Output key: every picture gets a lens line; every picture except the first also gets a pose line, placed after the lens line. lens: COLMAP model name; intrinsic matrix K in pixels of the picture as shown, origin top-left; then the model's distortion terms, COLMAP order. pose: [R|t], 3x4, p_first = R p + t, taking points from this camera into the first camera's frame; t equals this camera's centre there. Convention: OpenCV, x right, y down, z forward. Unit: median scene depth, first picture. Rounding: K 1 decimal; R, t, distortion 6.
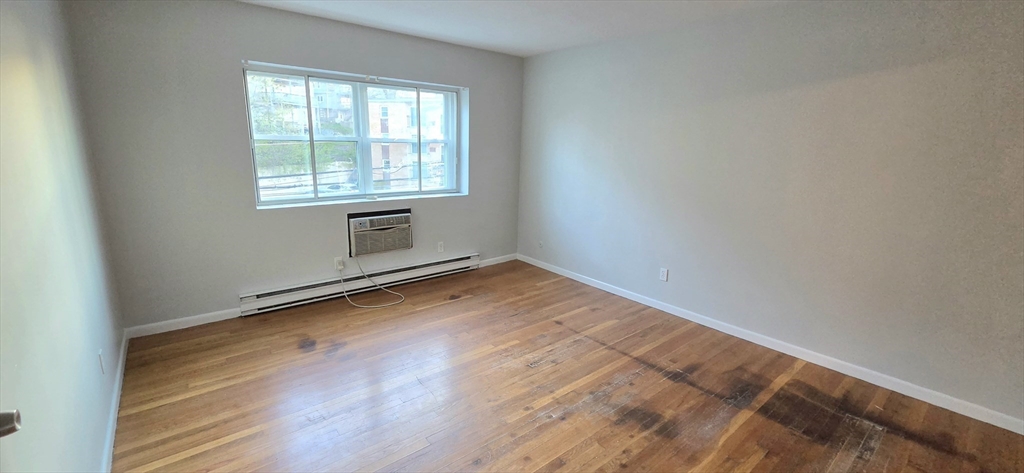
lens RADIAL K [[419.3, 0, 509.1], [0, 419.3, 229.6], [0, 0, 1]] dist [-0.002860, 0.003644]
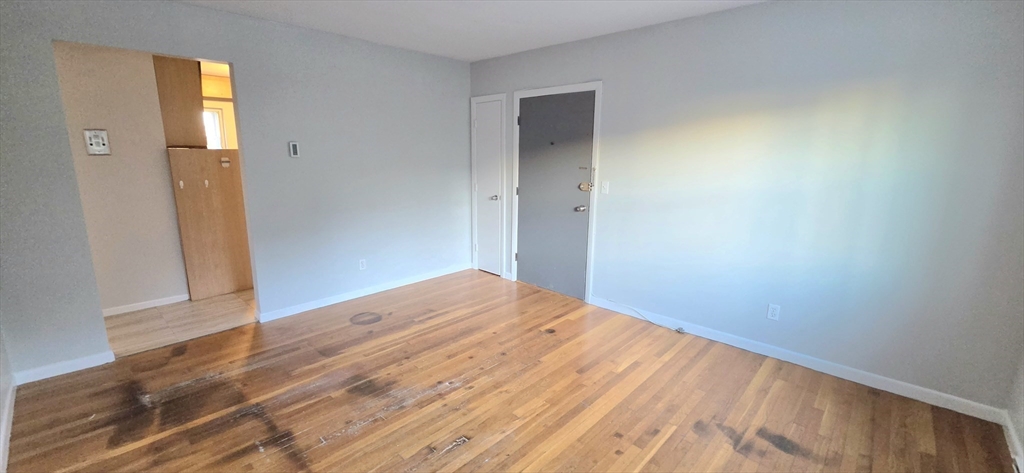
lens RADIAL K [[419.3, 0, 512.5], [0, 419.3, 230.4], [0, 0, 1]] dist [-0.002860, 0.003644]
pose [[-0.990622, -0.010516, -0.136226, 0.060298], [-0.061879, 0.923452, 0.378693, -0.256433], [0.121815, 0.383571, -0.915442, 1.259674]]
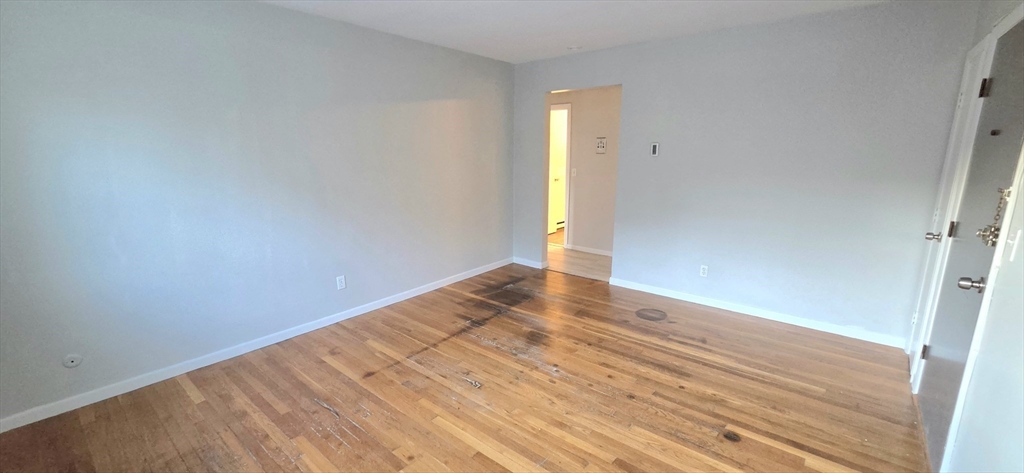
lens RADIAL K [[419.3, 0, 509.9], [0, 419.3, 234.9], [0, 0, 1]] dist [-0.002860, 0.003644]
pose [[-0.192918, -0.226863, 0.954628, -0.624606], [0.196081, 0.944367, 0.264050, -0.181636], [-0.961423, 0.238125, -0.137702, 0.792180]]
